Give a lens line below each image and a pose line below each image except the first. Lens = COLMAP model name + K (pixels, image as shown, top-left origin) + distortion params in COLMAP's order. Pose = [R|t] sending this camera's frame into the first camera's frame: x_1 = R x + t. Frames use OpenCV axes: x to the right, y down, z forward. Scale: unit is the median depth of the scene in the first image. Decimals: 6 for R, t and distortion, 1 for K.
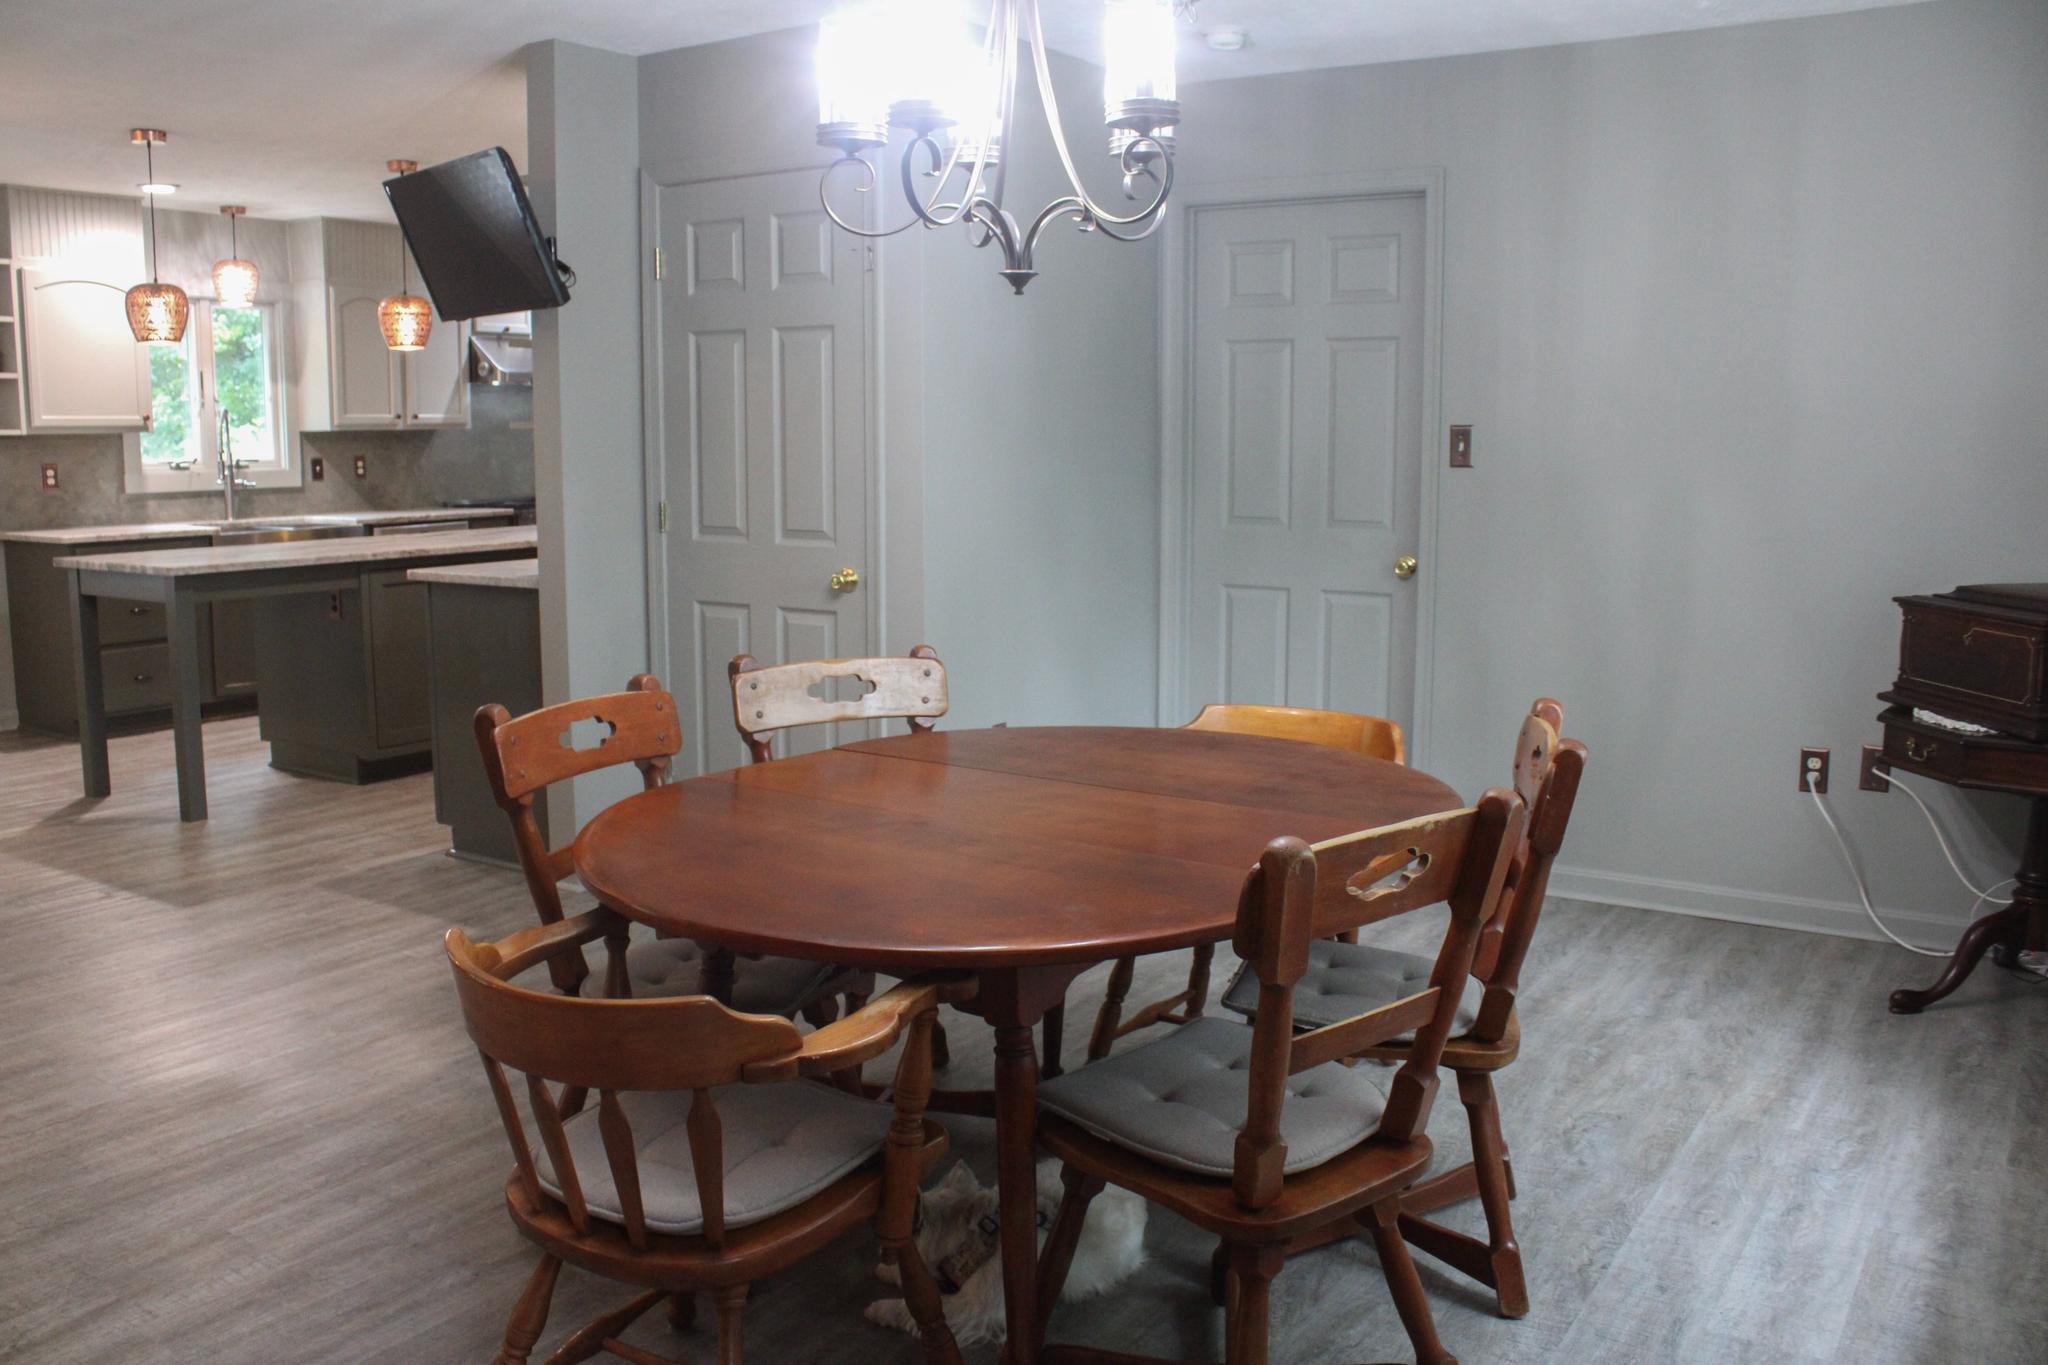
lens RADIAL K [[1710.1, 0, 1005.6], [0, 1710.1, 671.5], [0, 0, 1]] dist [-0.170187, 0.148648]
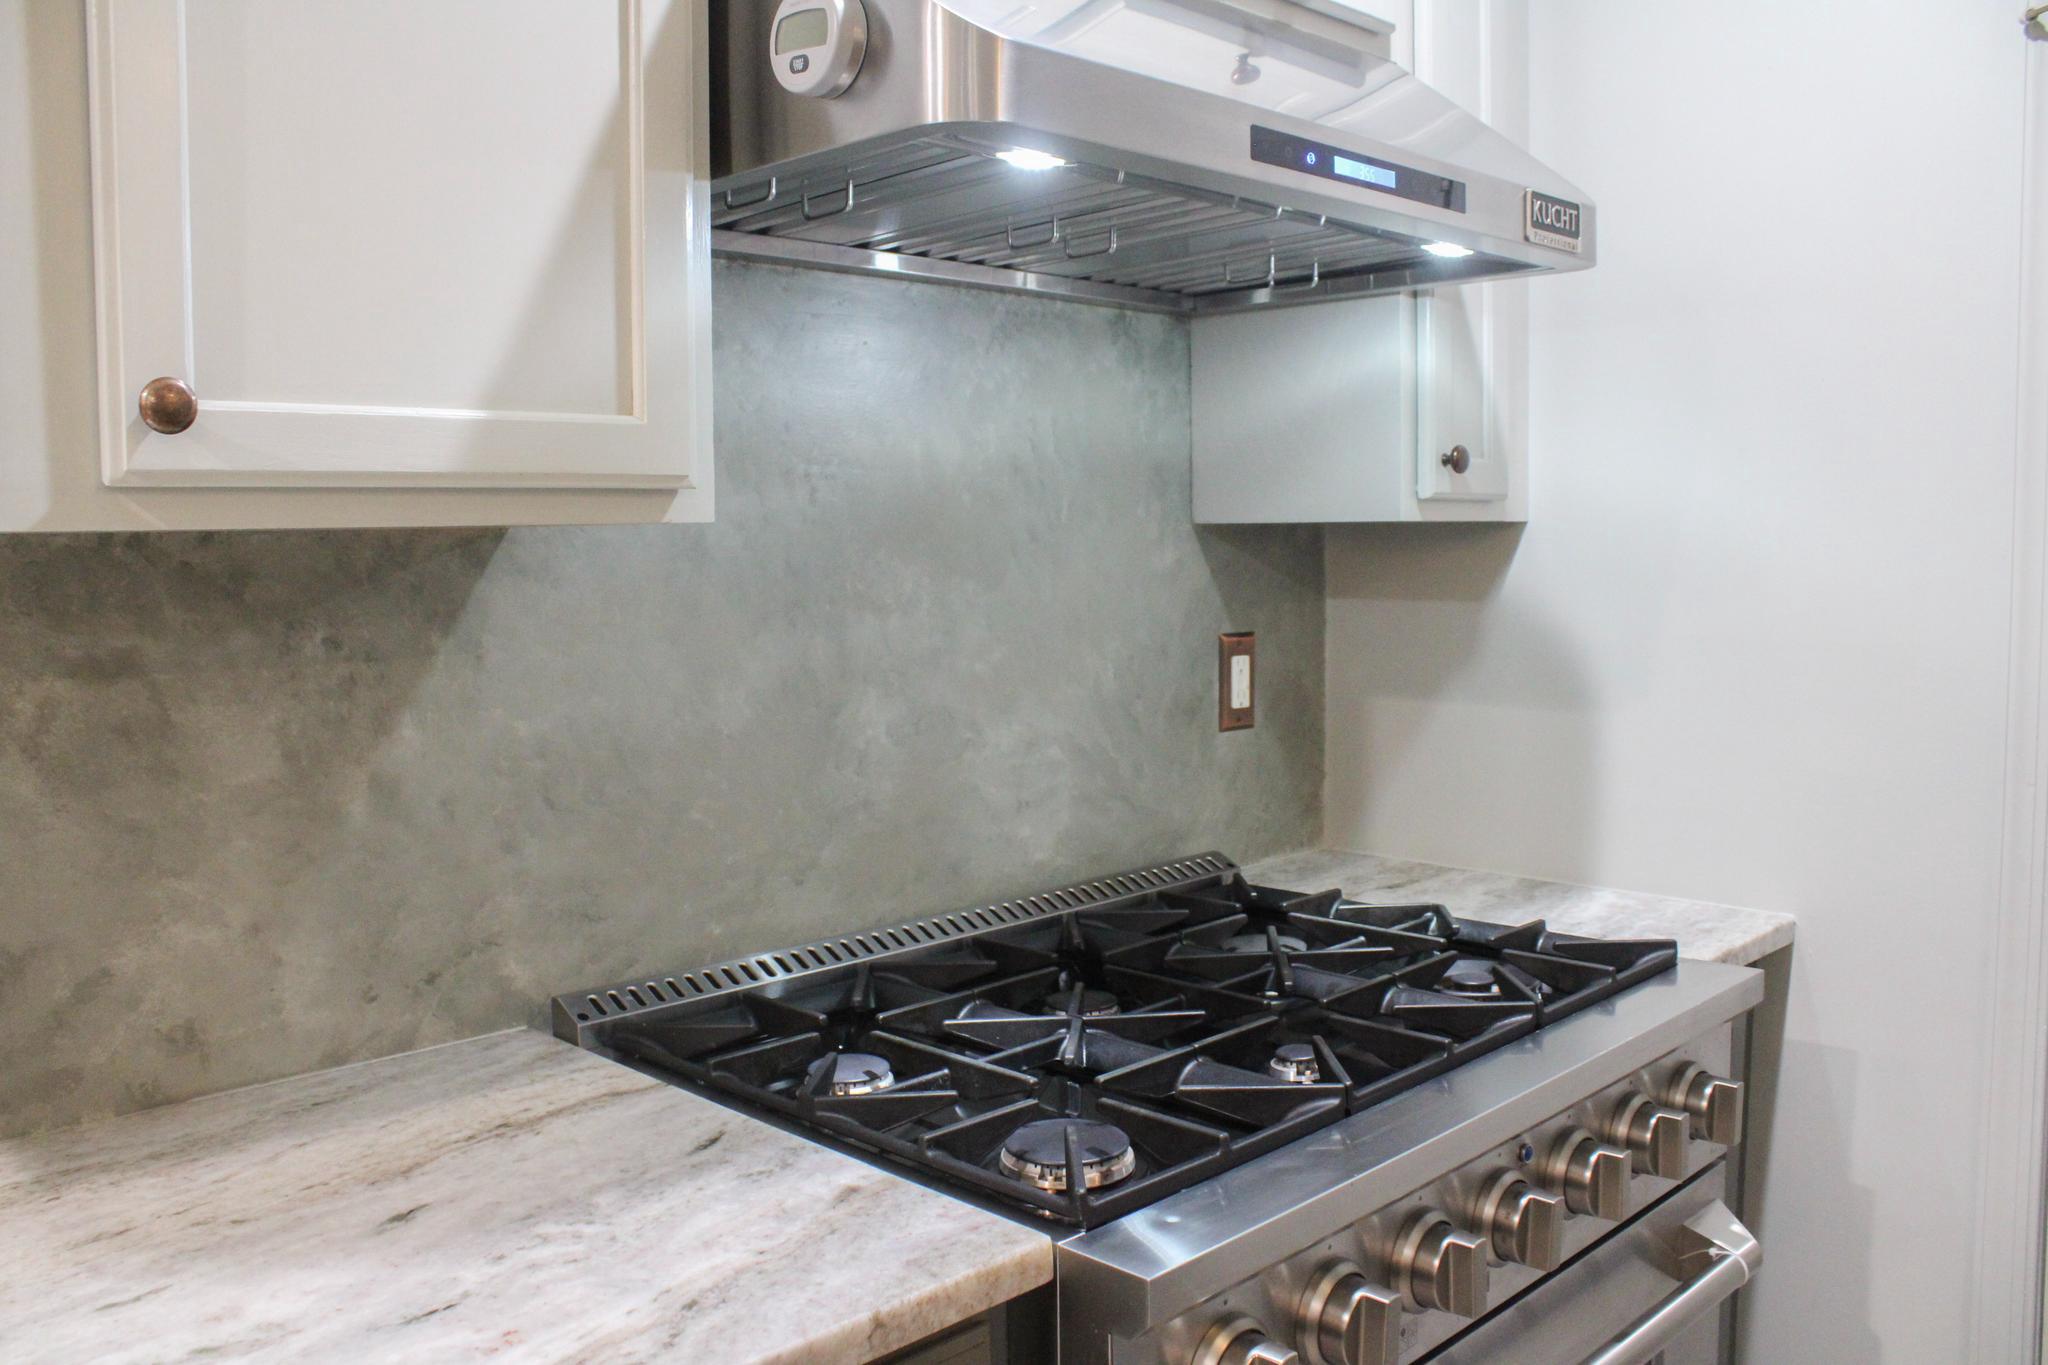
lens RADIAL K [[1710.1, 0, 1005.6], [0, 1710.1, 671.5], [0, 0, 1]] dist [-0.170187, 0.148648]
pose [[0.979002, 0.006087, -0.203759, -0.297646], [-0.018337, 0.998131, -0.058289, -0.139186], [0.203024, 0.060801, 0.977284, 0.969071]]
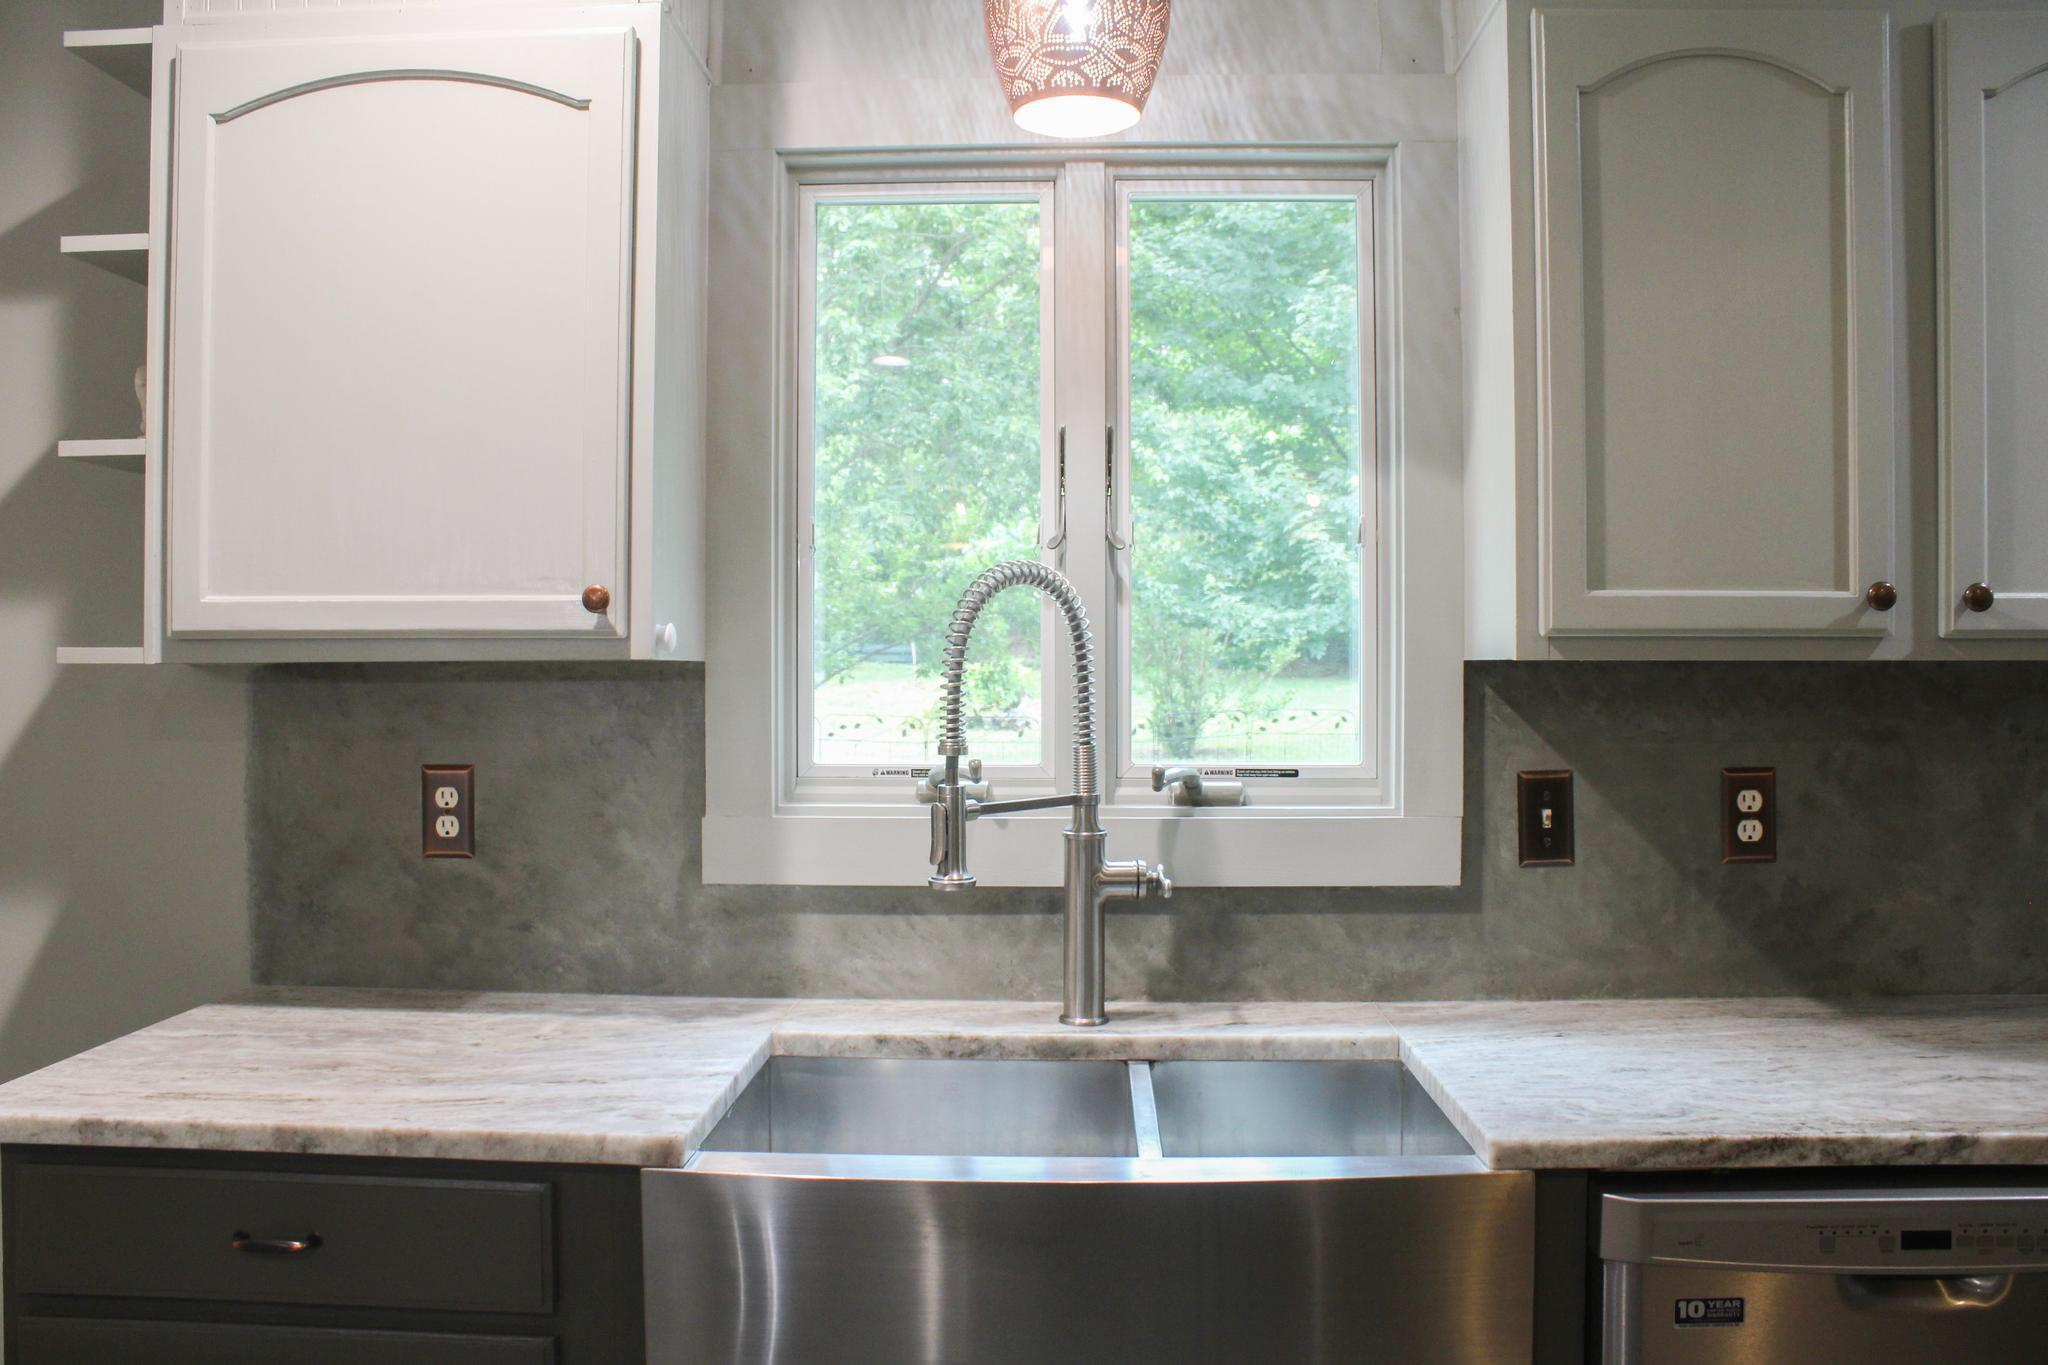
lens RADIAL K [[1710.1, 0, 1005.6], [0, 1710.1, 671.5], [0, 0, 1]] dist [-0.170187, 0.148648]
pose [[0.519089, 0.004227, -0.854709, -0.257316], [-0.119809, 0.990475, -0.067865, -0.122696], [0.846281, 0.137630, 0.514651, 0.846289]]
